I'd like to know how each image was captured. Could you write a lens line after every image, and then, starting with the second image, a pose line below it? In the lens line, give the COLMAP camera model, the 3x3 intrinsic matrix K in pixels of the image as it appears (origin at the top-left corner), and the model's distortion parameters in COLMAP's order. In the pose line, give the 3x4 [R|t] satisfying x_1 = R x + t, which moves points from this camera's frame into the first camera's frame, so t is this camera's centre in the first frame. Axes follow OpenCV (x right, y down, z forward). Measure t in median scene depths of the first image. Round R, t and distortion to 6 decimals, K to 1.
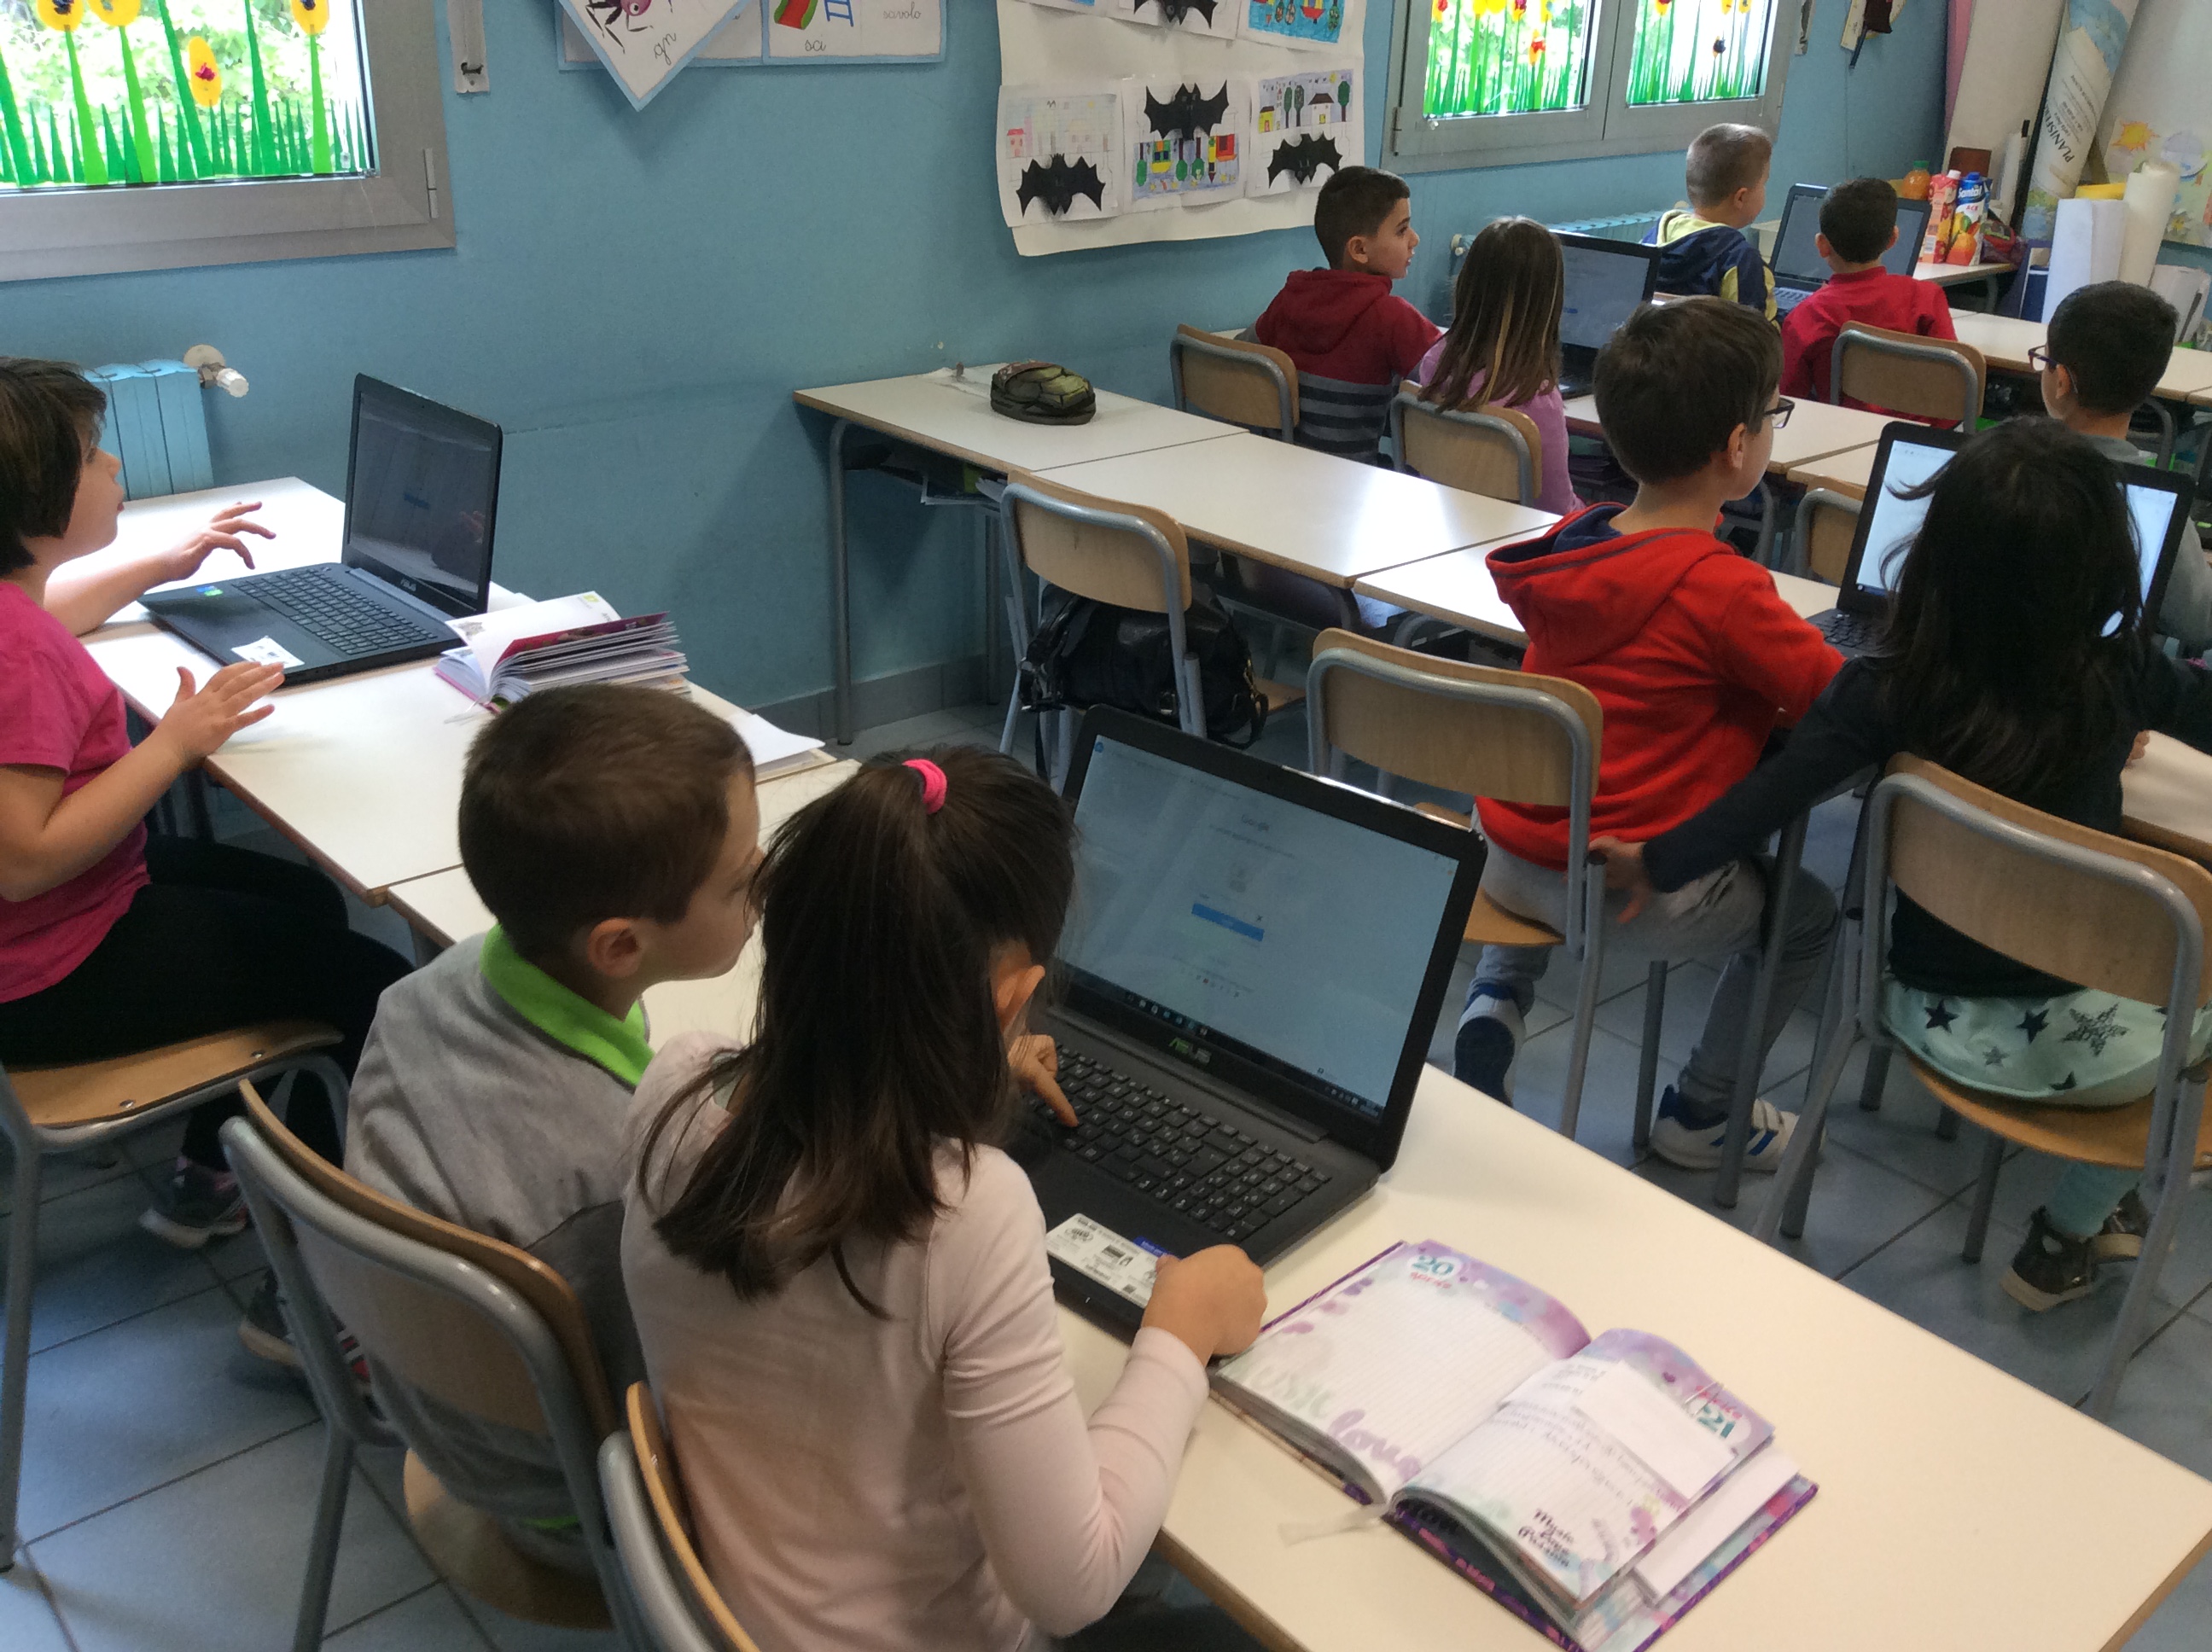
lens RADIAL K [[2047.7, 0, 1139.7], [0, 2047.7, 821.4], [0, 0, 1]] dist [0.153847, -0.218591]
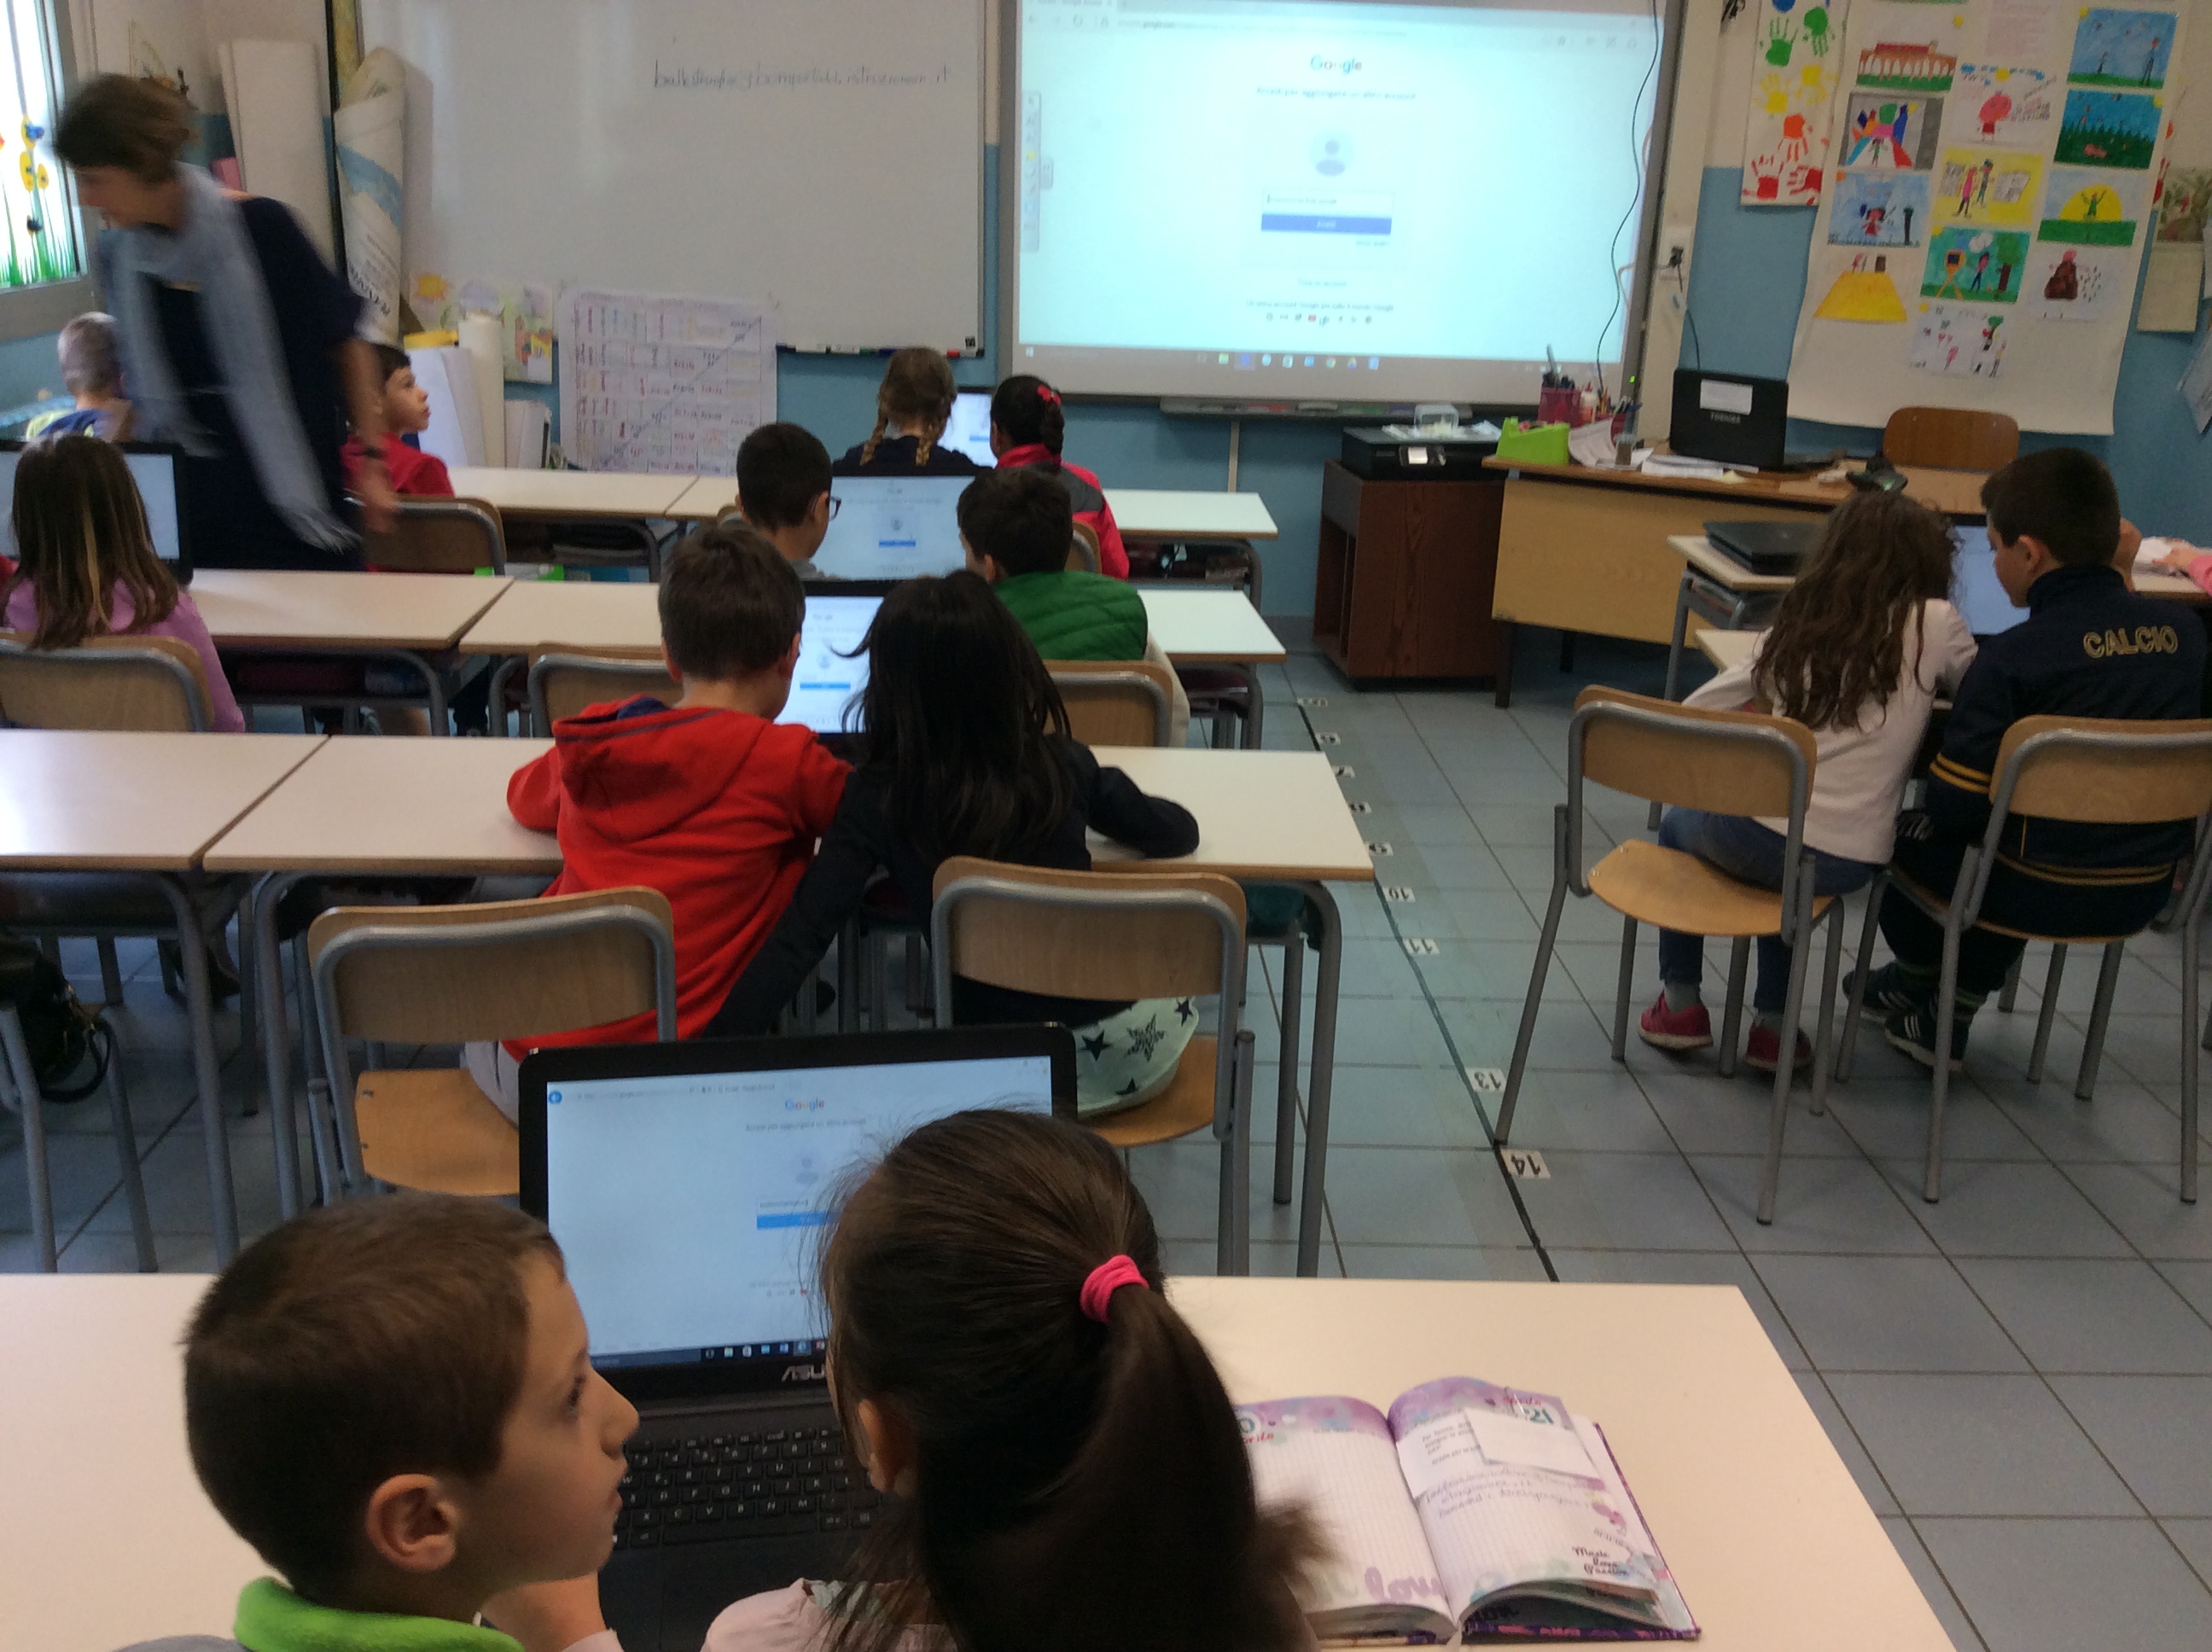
lens RADIAL K [[2053.1, 0, 1106.0], [0, 2053.1, 826.0], [0, 0, 1]] dist [0.163251, -0.310671]
pose [[0.641603, -0.265922, 0.719466, -0.193132], [0.306674, 0.948682, 0.077159, -0.057364], [-0.703062, 0.171136, 0.690229, 0.096431]]
